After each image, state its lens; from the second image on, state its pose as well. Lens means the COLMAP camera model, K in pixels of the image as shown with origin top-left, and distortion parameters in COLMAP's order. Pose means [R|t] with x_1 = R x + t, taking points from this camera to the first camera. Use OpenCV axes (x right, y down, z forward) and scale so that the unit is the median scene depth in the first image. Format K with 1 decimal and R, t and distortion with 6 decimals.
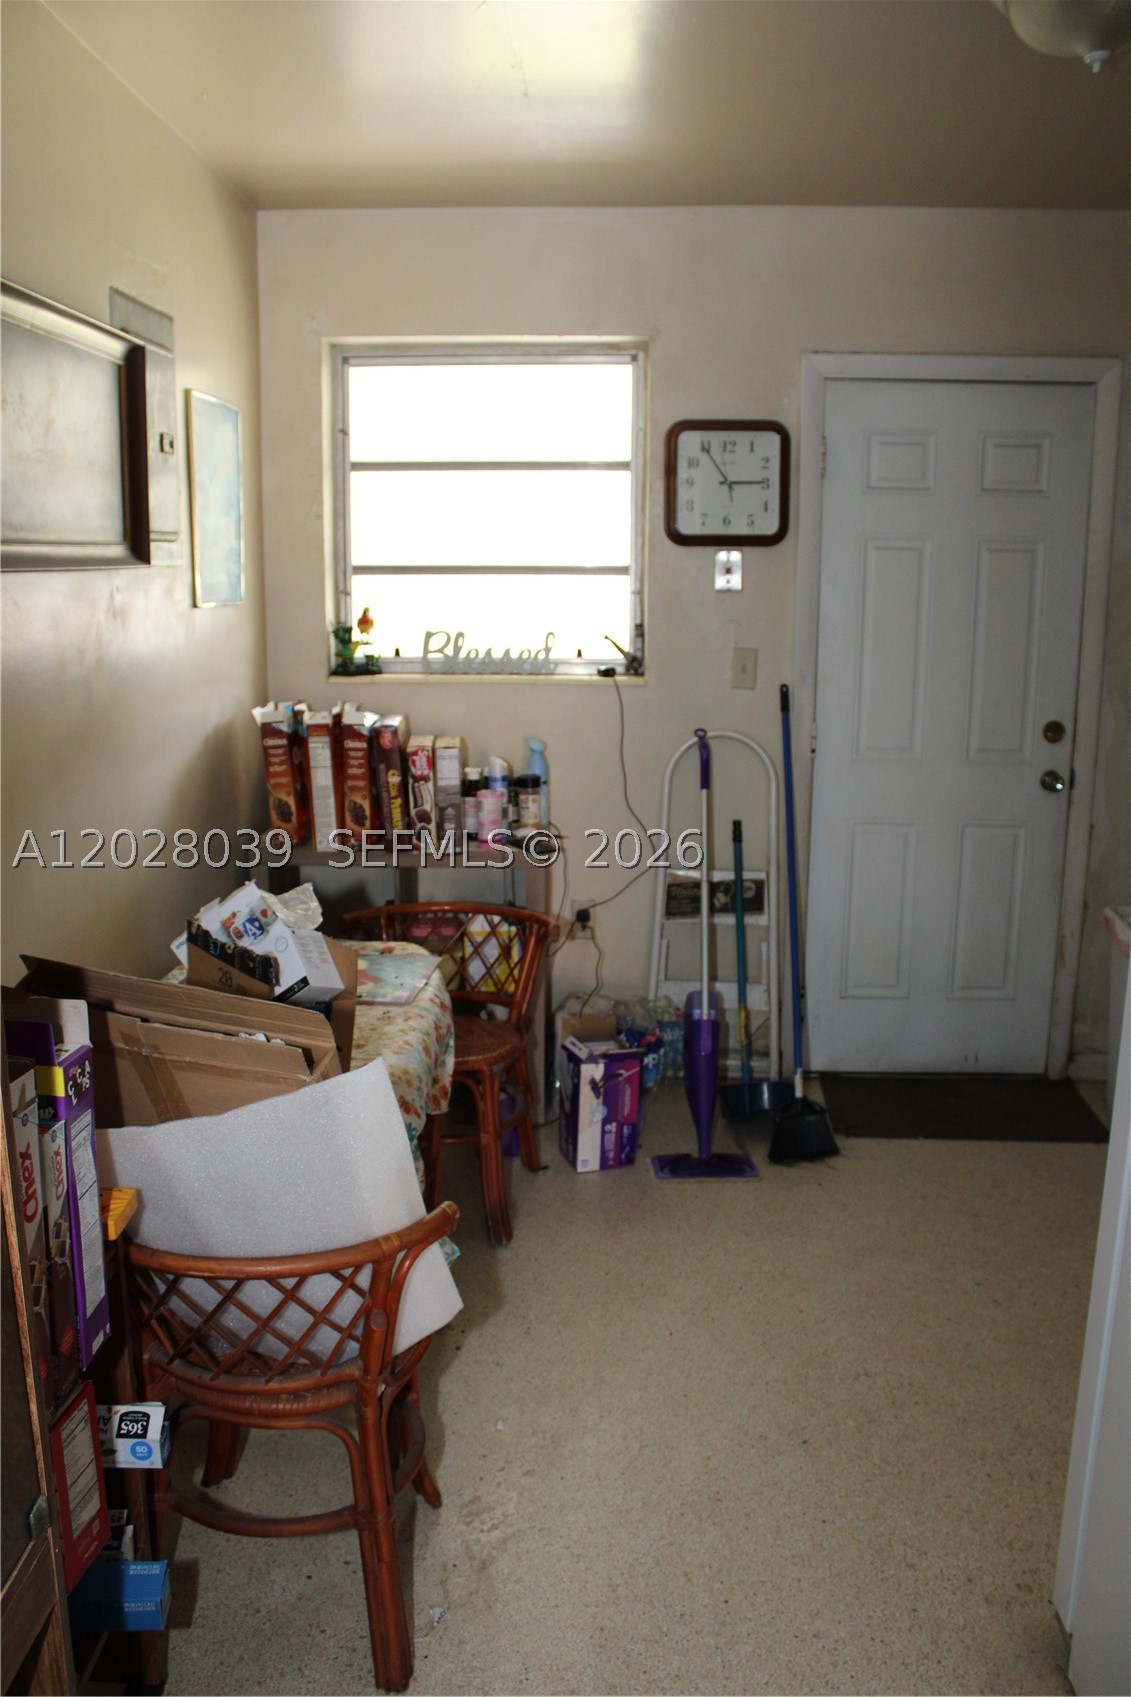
lens RADIAL K [[1411.4, 0, 548.9], [0, 1411.4, 894.2], [0, 0, 1]] dist [-0.160464, 0.139771]
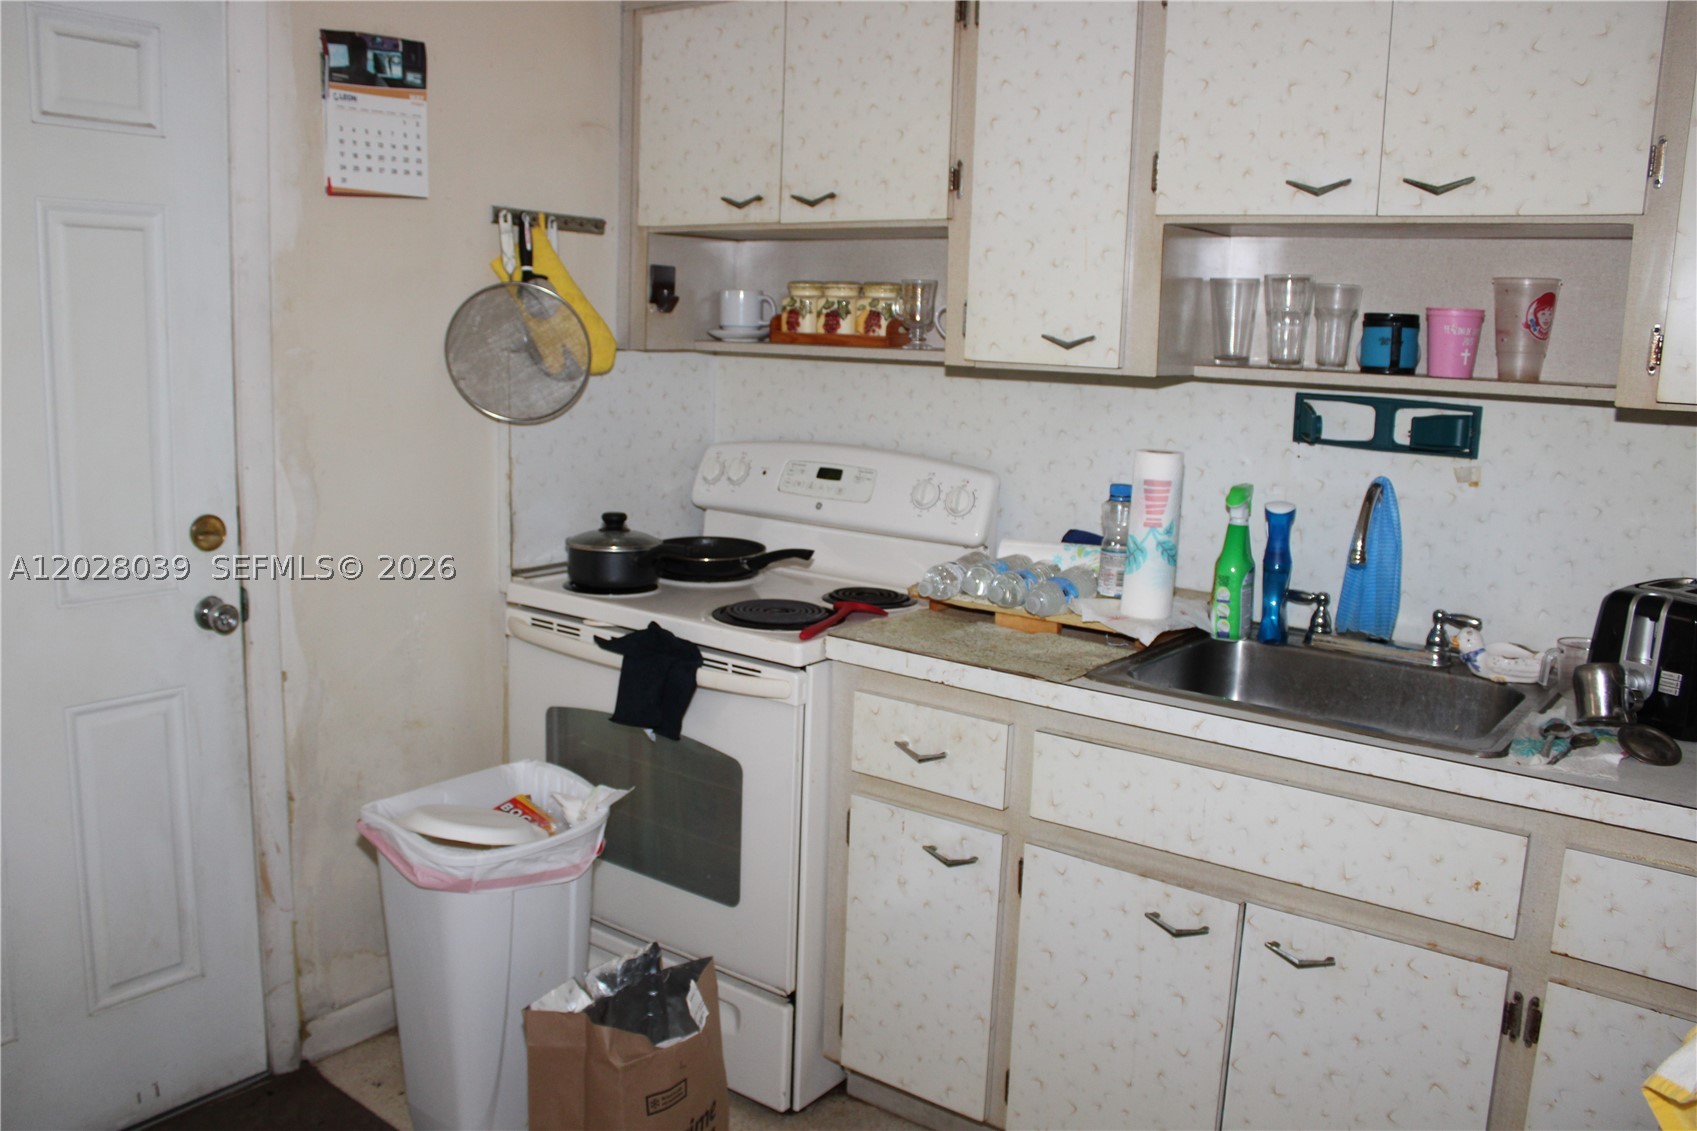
lens RADIAL K [[1411.4, 0, 839.4], [0, 1411.4, 563.0], [0, 0, 1]] dist [-0.160464, 0.139771]
pose [[0.566694, -0.126156, 0.814213, 0.037603], [0.164114, 0.985690, 0.038501, -0.089382], [-0.807419, 0.111806, 0.579288, 0.471731]]
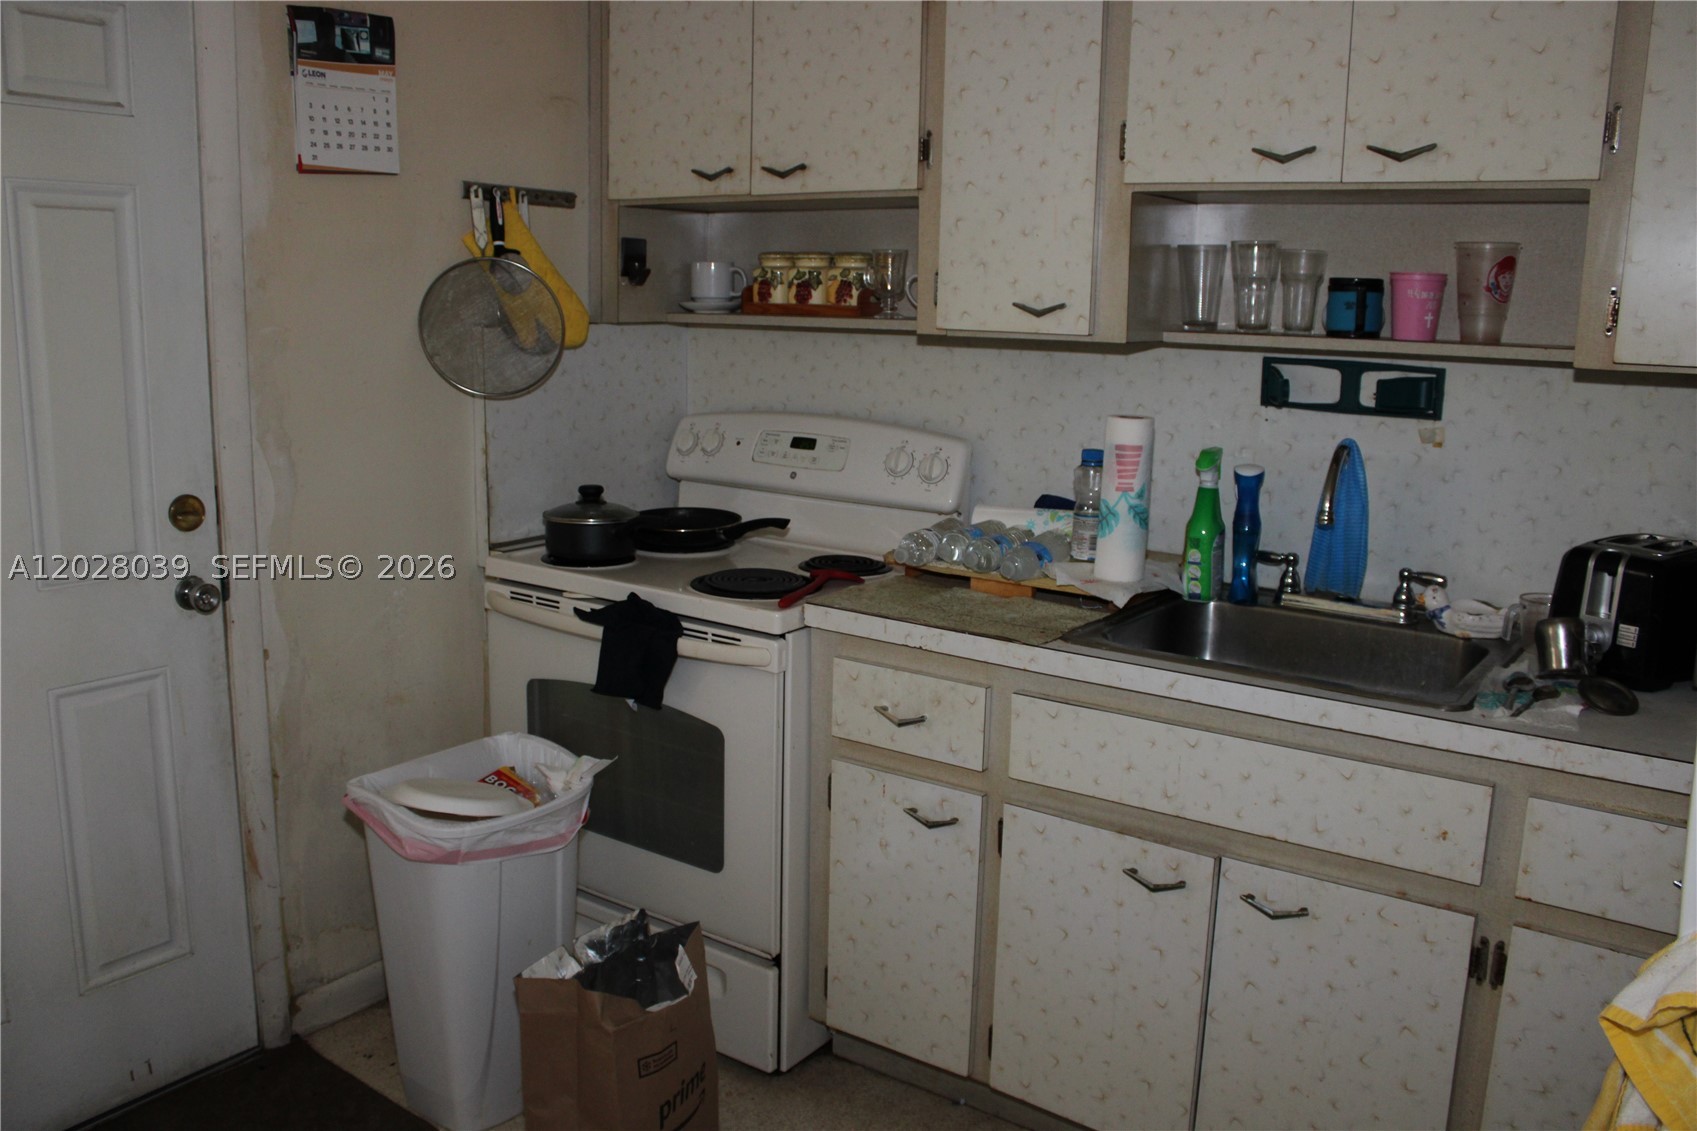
lens RADIAL K [[1411.4, 0, 846.5], [0, 1411.4, 566.0], [0, 0, 1]] dist [-0.160464, 0.139771]
pose [[0.542416, -0.155689, 0.825558, 0.028804], [0.179352, 0.981483, 0.067255, -0.090314], [-0.820742, 0.111585, 0.560295, 0.470008]]
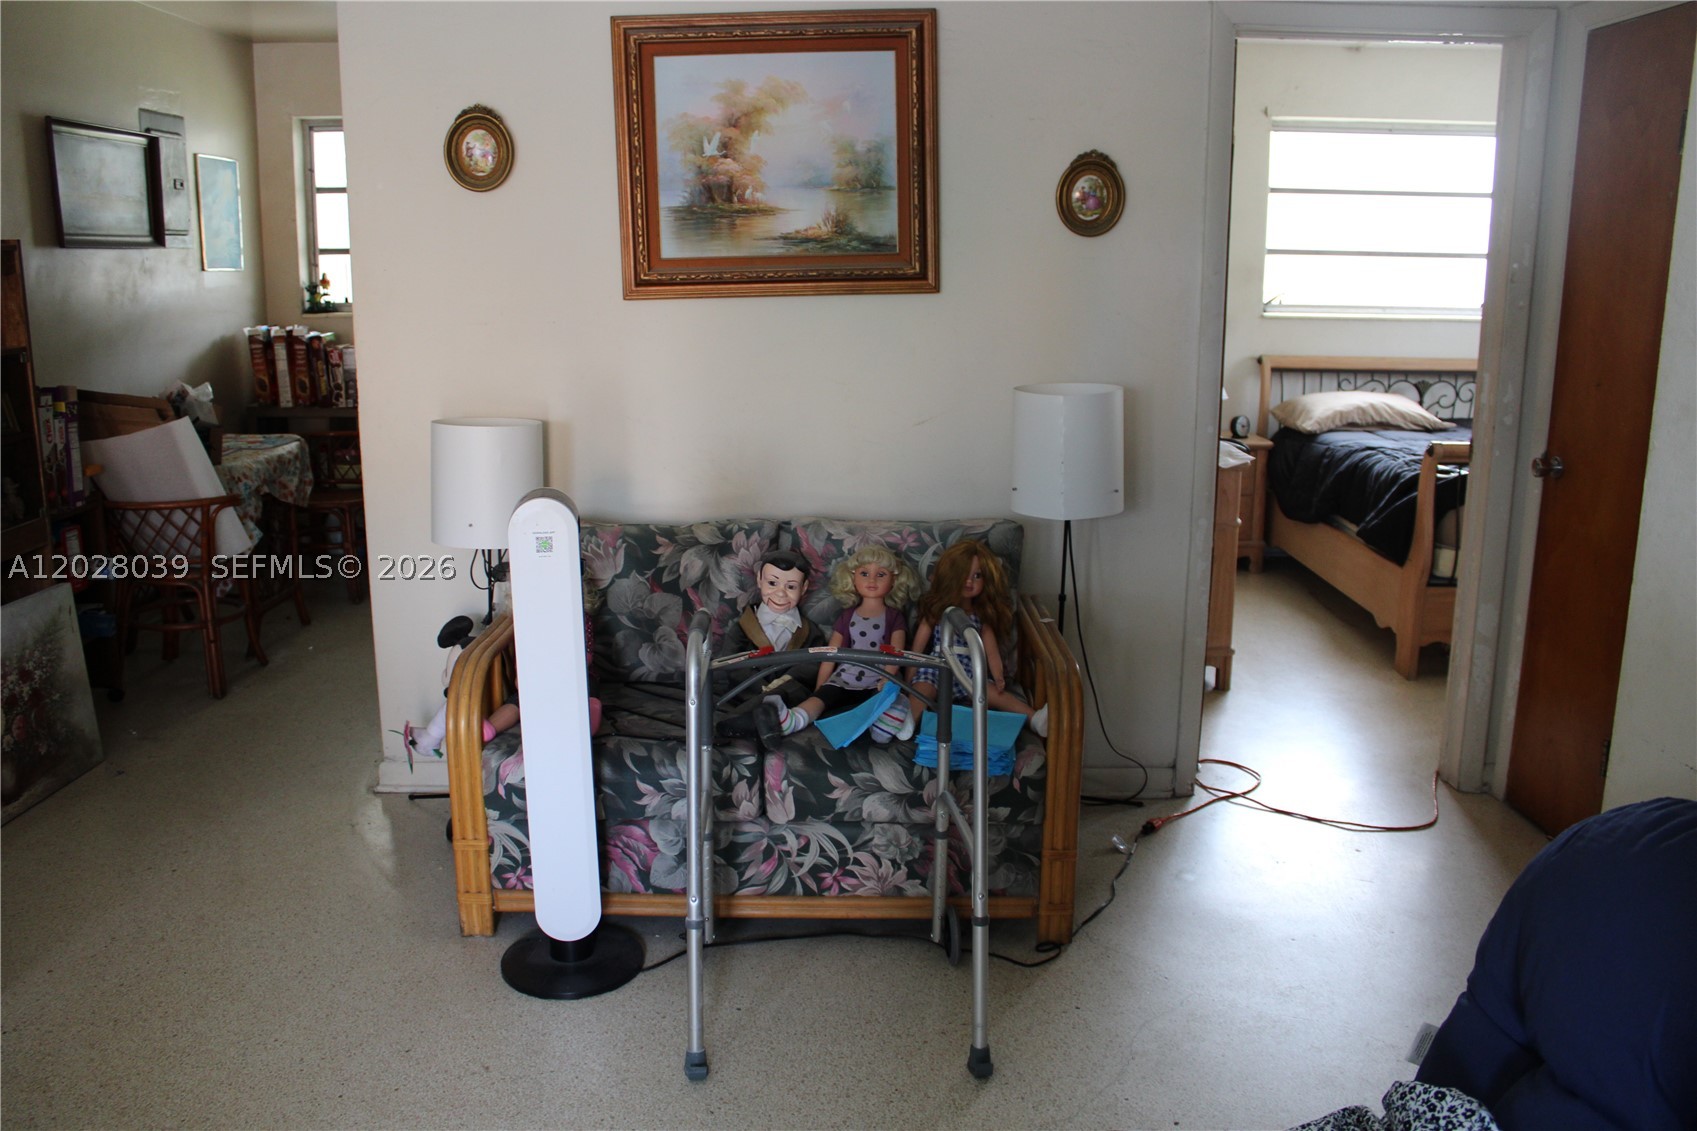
lens RADIAL K [[1411.4, 0, 843.5], [0, 1411.4, 558.6], [0, 0, 1]] dist [-0.160464, 0.139771]
pose [[0.998293, -0.009717, 0.057596, 0.450273], [0.010806, 0.999768, -0.018634, 0.203546], [-0.057401, 0.019225, 0.998166, -0.792230]]
